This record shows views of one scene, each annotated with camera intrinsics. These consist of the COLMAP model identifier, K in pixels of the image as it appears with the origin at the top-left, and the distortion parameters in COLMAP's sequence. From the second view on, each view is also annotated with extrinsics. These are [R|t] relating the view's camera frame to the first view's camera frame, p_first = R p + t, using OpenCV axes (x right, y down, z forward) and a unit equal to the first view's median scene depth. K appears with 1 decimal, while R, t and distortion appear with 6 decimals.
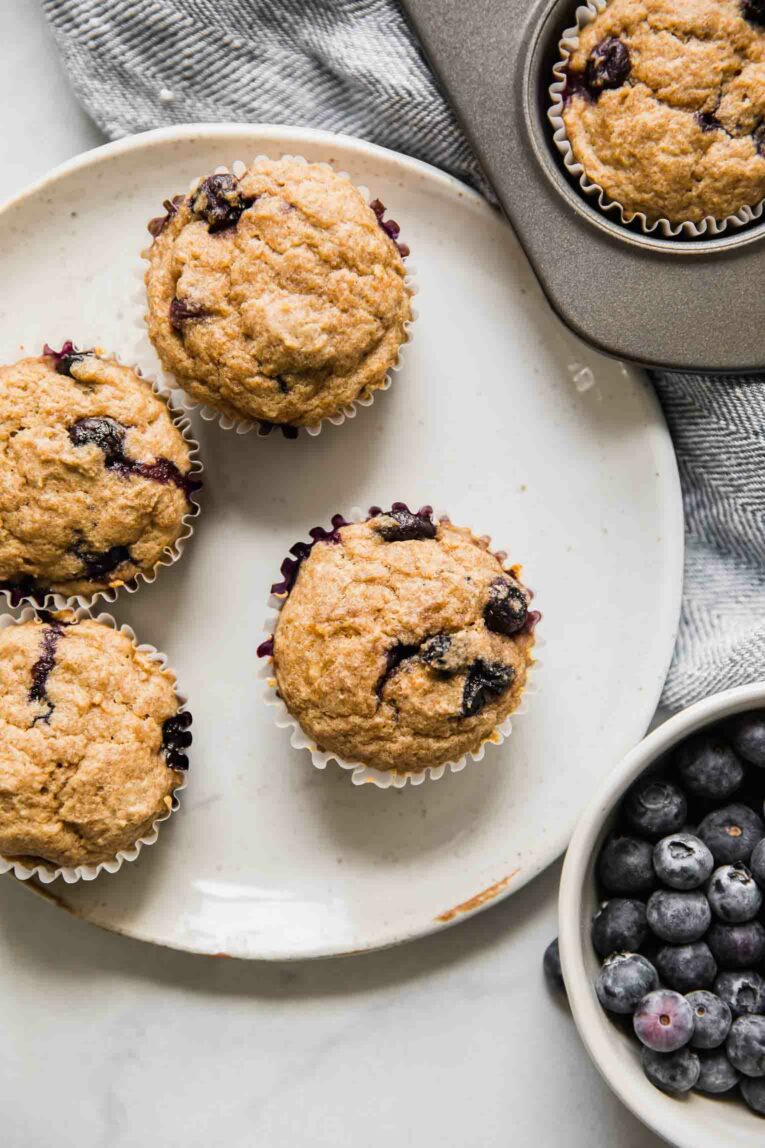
lens RADIAL K [[2164.5, 0, 381.2], [0, 2164.5, 621.1], [0, 0, 1]] dist [-0.001774, -0.010241]
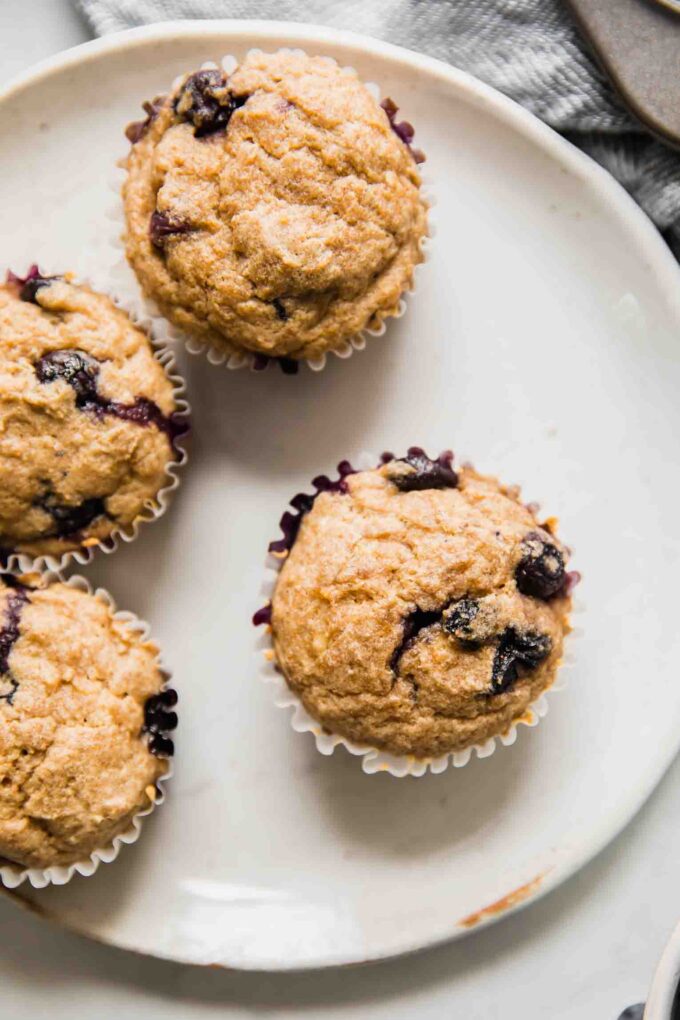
lens RADIAL K [[1872.2, 0, 357.4], [0, 1872.2, 568.8], [0, 0, 1]] dist [-0.028319, -0.019693]
pose [[0.999985, -0.005396, -0.001073, -0.014563], [0.005387, 0.999951, -0.008246, 0.000174], [0.001117, 0.008241, 0.999965, 0.253244]]
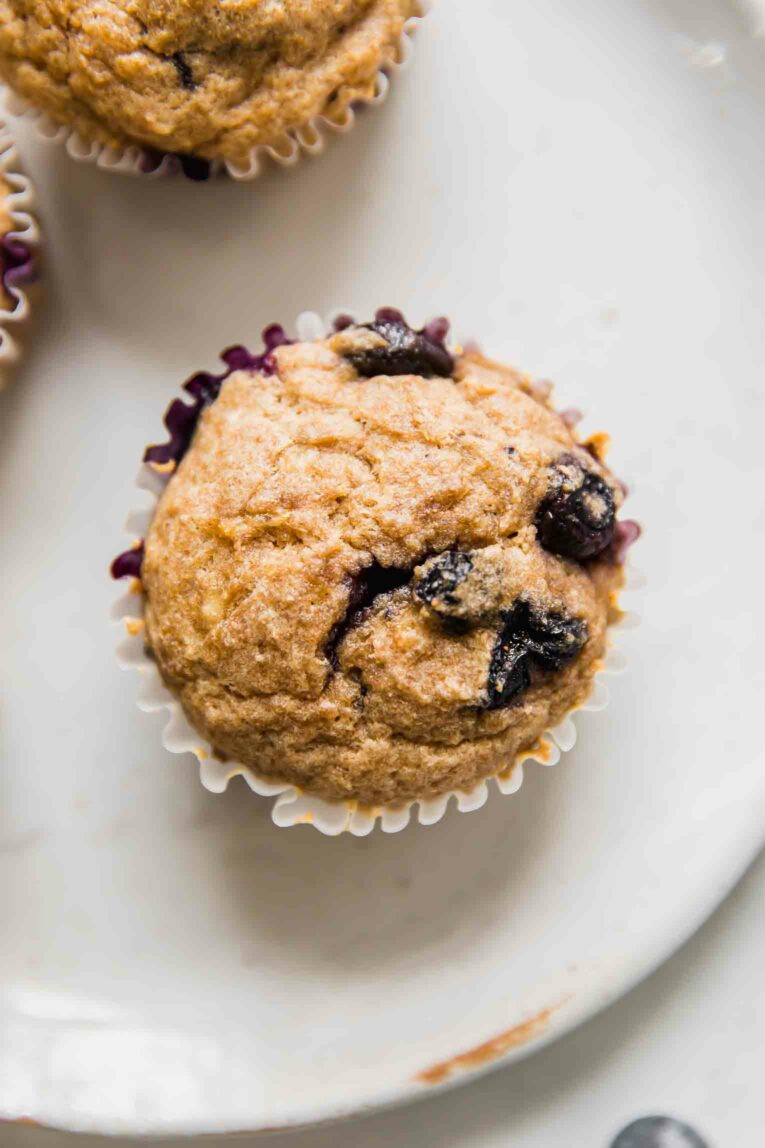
lens RADIAL K [[2240.7, 0, 404.0], [0, 2240.7, 572.4], [0, 0, 1]] dist [-0.032779, -0.168605]
pose [[0.998396, 0.055329, 0.011988, 0.009065], [-0.054846, 0.997793, -0.037430, 0.032391], [-0.014032, 0.036712, 0.999227, 0.446640]]
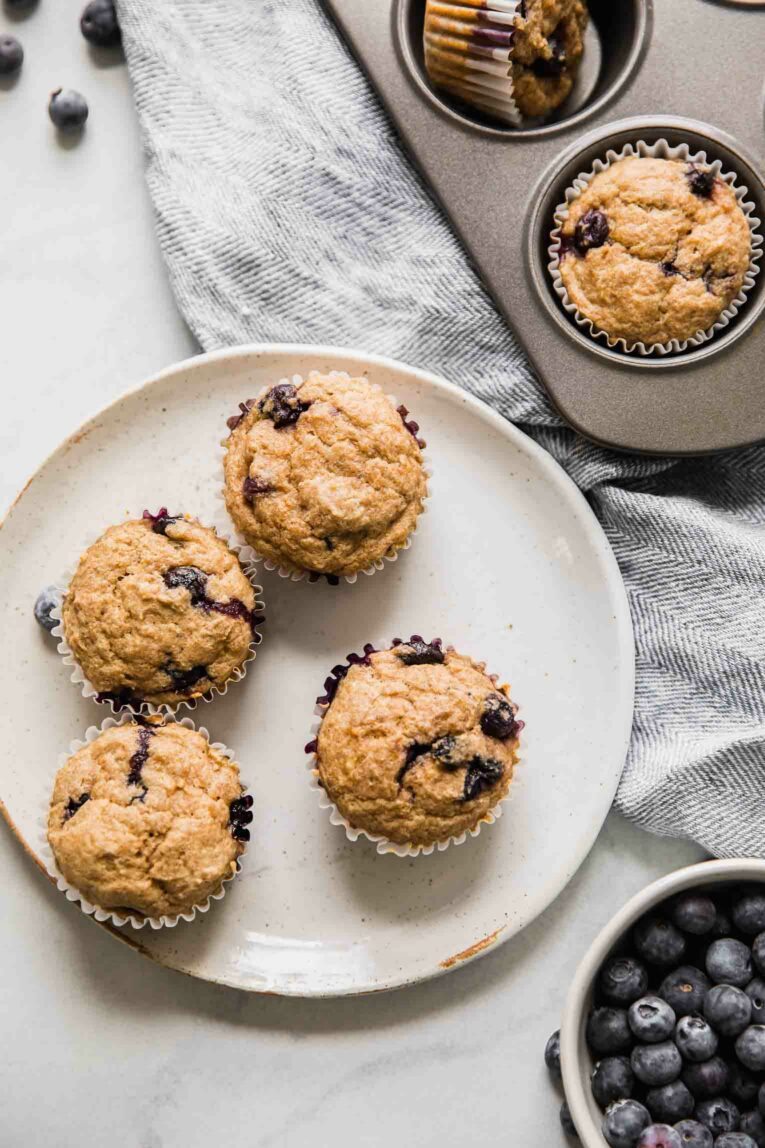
lens RADIAL K [[2383.5, 0, 366.9], [0, 2383.5, 513.9], [0, 0, 1]] dist [0.039601, 0.041076]
pose [[0.999800, 0.015302, 0.012916, -0.041314], [-0.013717, 0.993279, -0.114925, 0.038231], [-0.014587, 0.114725, 0.993290, -0.436692]]
